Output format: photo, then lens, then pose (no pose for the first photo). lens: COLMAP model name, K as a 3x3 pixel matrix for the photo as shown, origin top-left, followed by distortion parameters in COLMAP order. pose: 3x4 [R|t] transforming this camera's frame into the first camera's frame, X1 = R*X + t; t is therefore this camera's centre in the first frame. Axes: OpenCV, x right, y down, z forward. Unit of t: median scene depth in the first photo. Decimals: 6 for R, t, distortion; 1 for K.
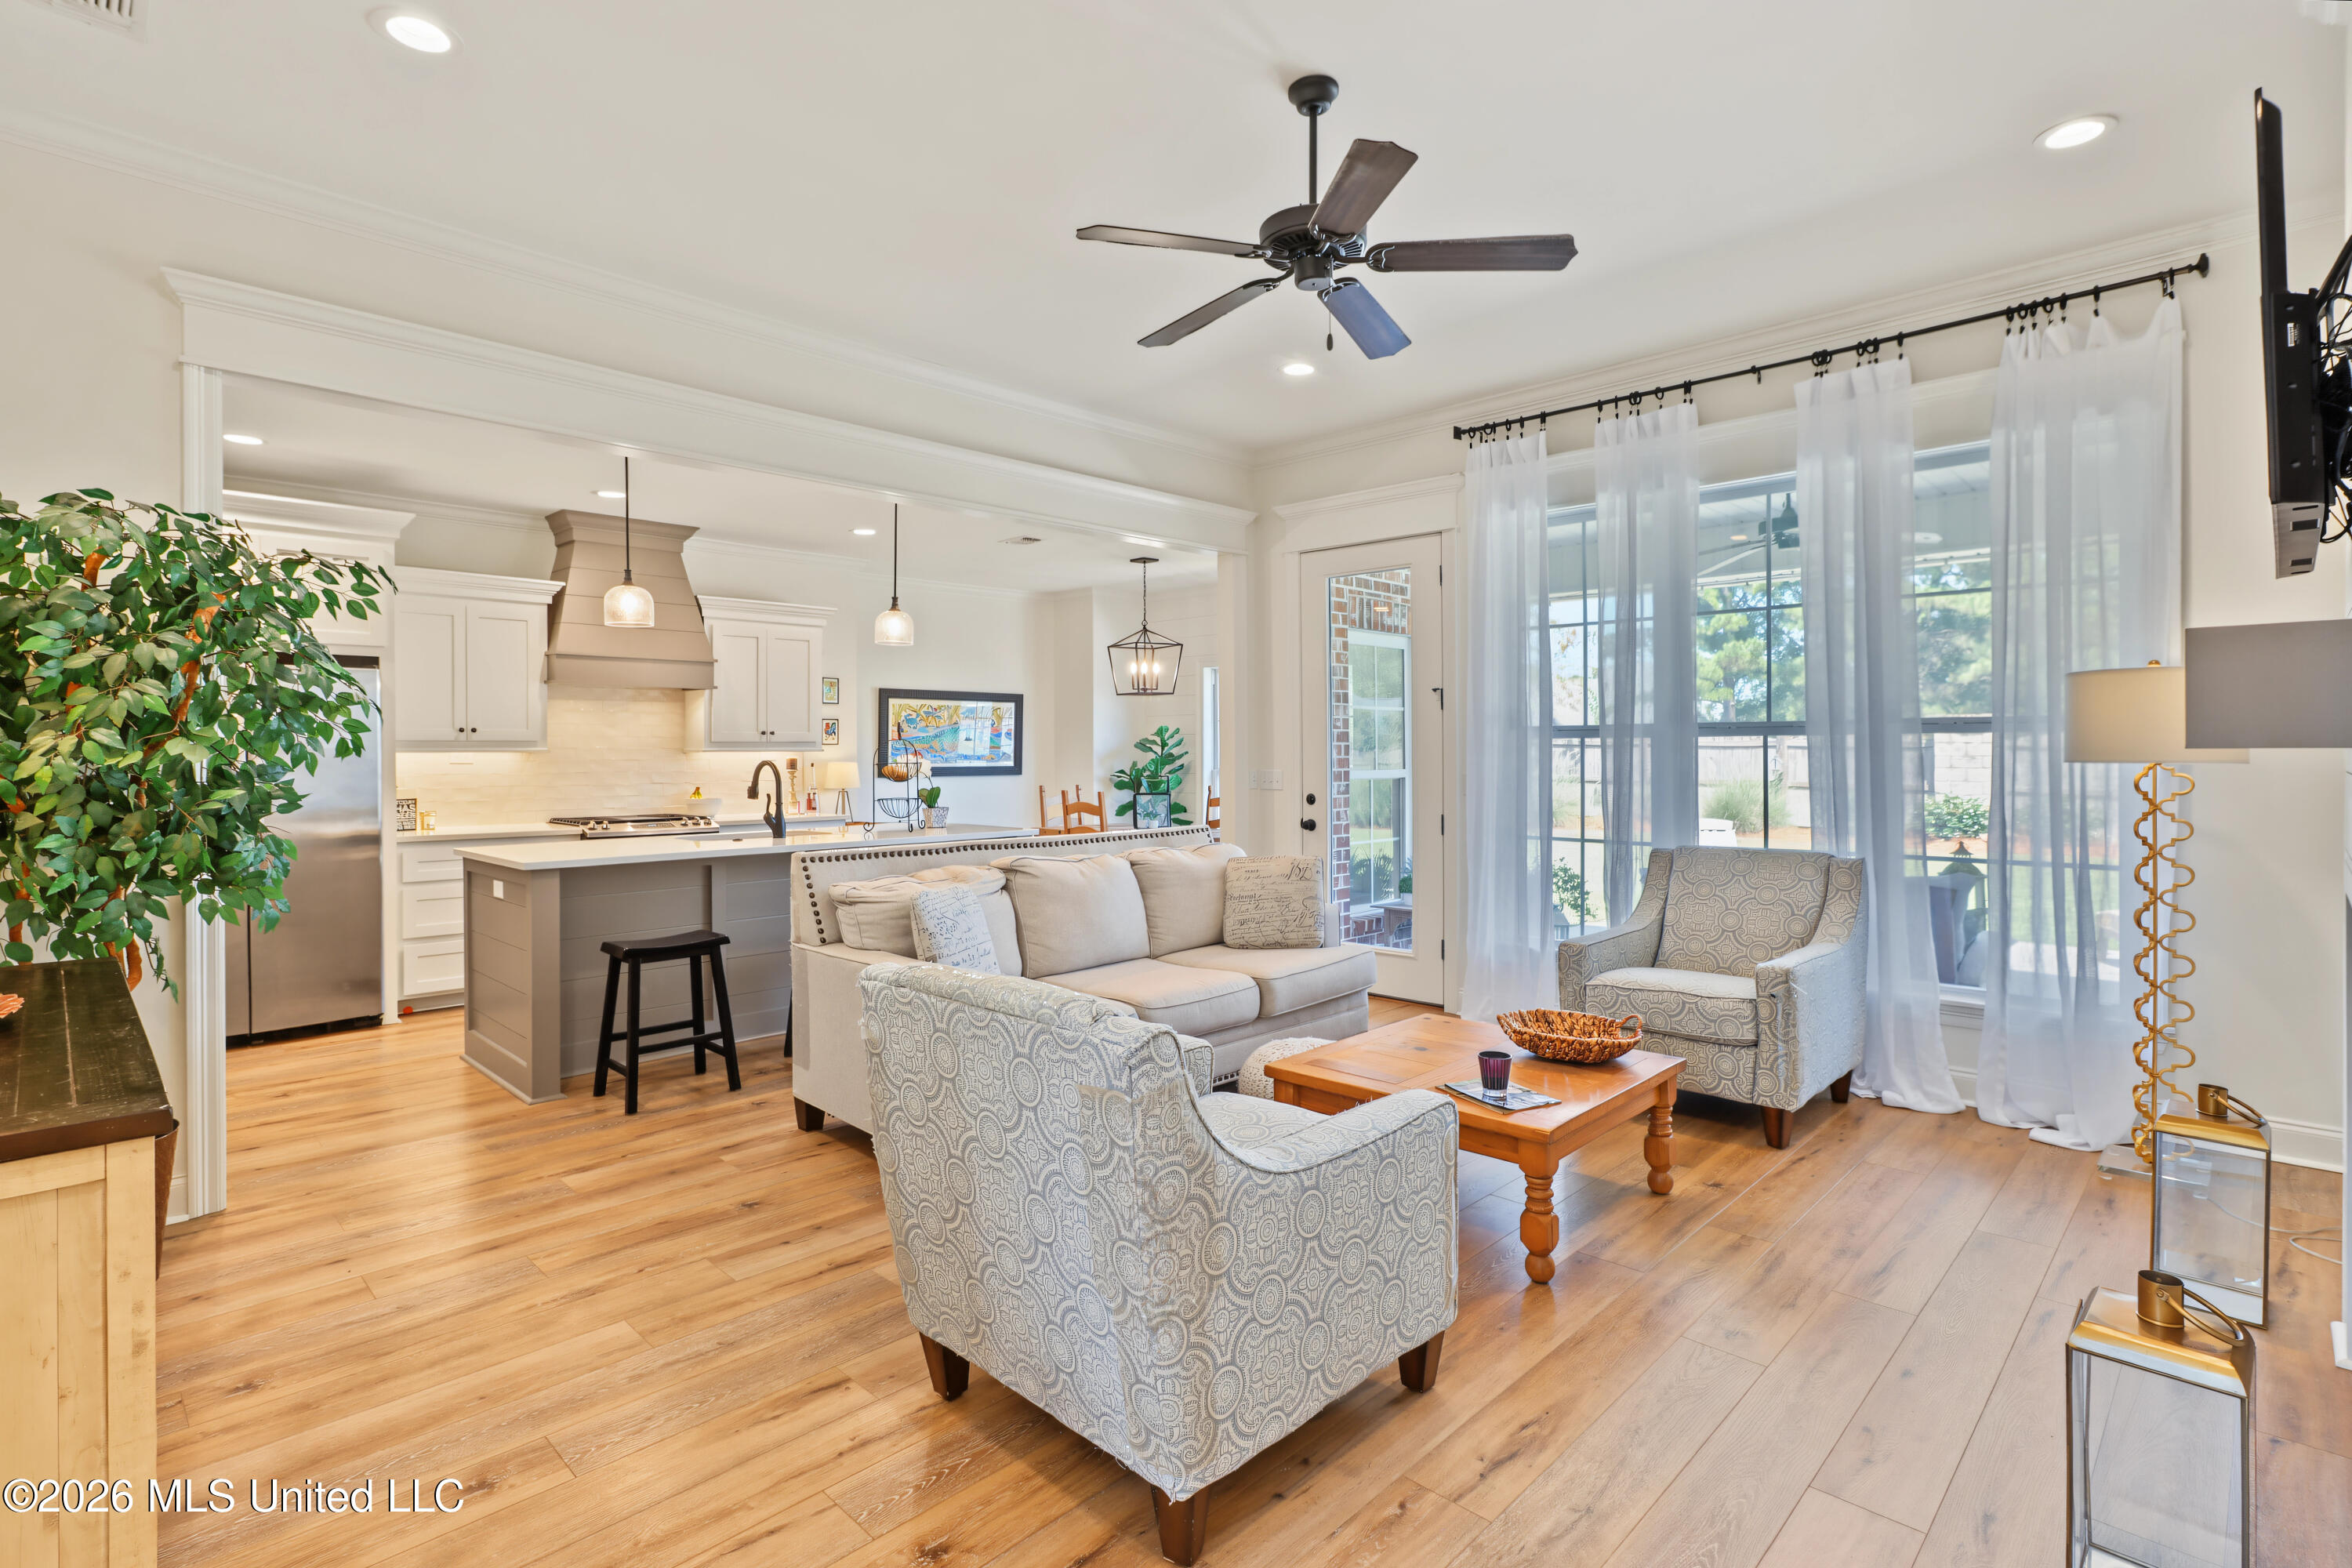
lens RADIAL K [[1132.6, 0, 1143.7], [0, 1132.6, 749.5], [0, 0, 1]] dist [-0.000885, 0.000314]
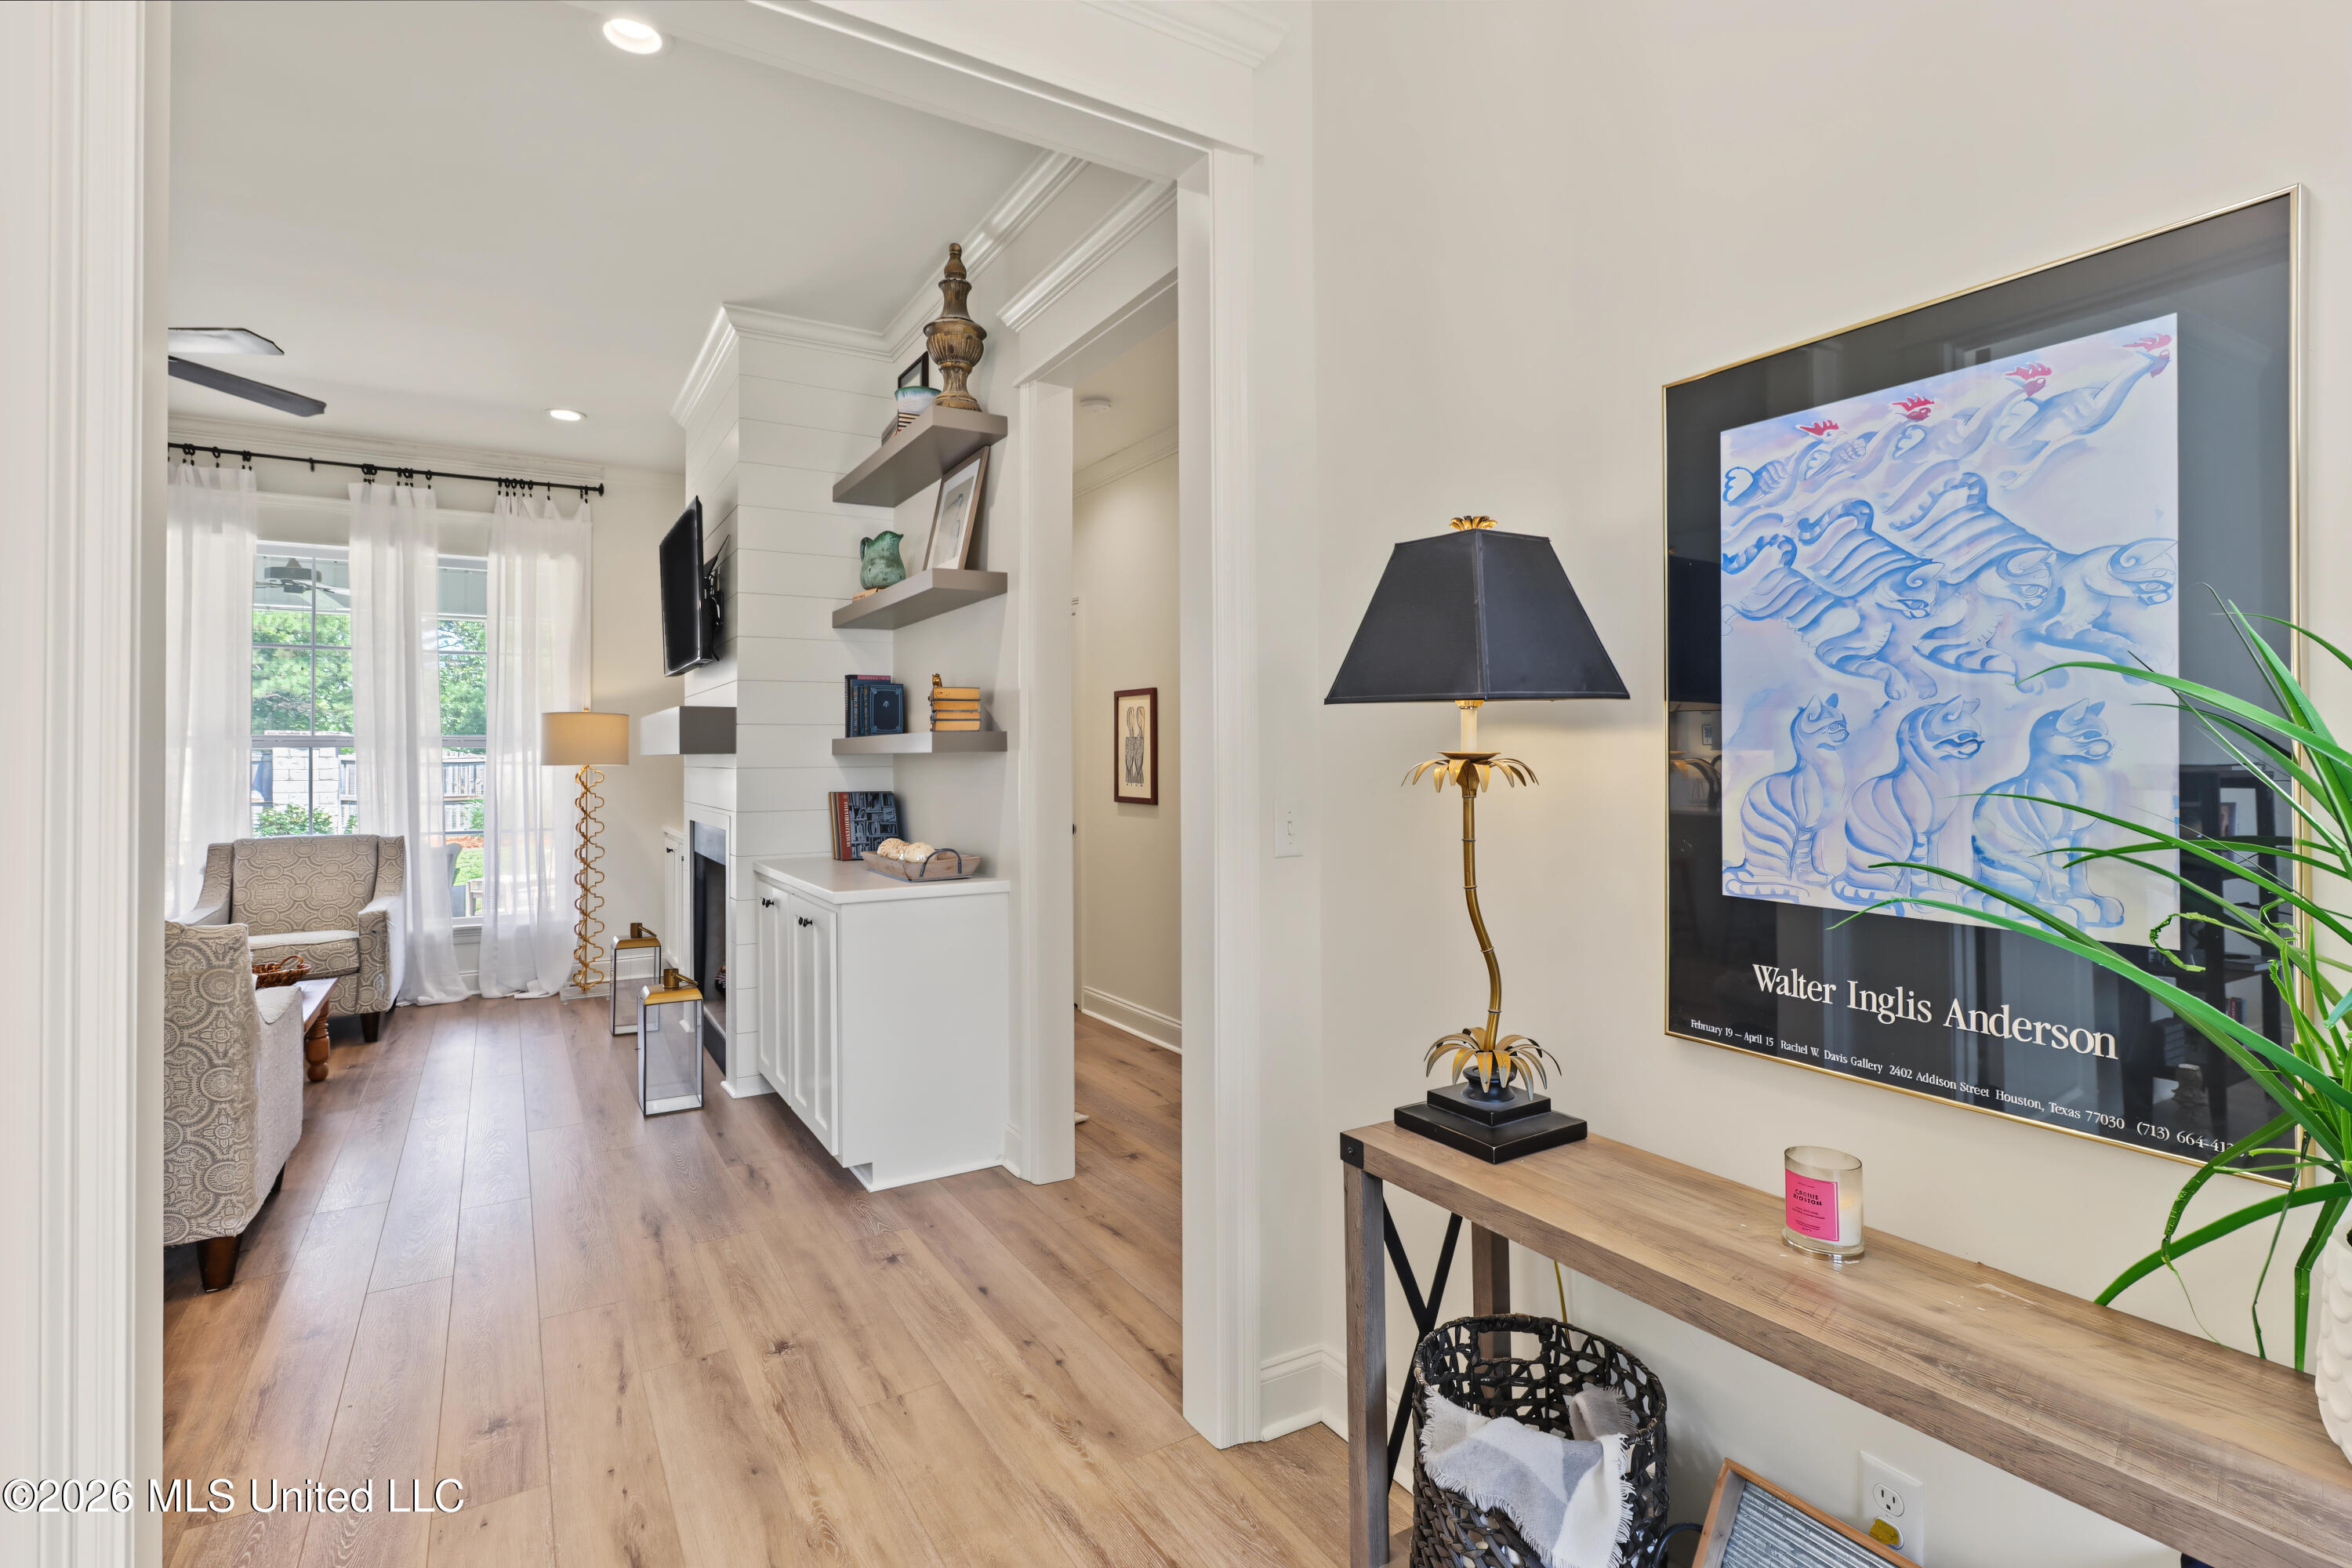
lens RADIAL K [[1087.9, 0, 1186.0], [0, 1087.9, 764.7], [0, 0, 1]] dist [0.002433, 0.000576]
pose [[0.219414, -0.002744, 0.975628, -0.483604], [0.004950, 0.999986, 0.001699, 0.011216], [-0.975619, 0.004457, 0.219424, -0.252215]]
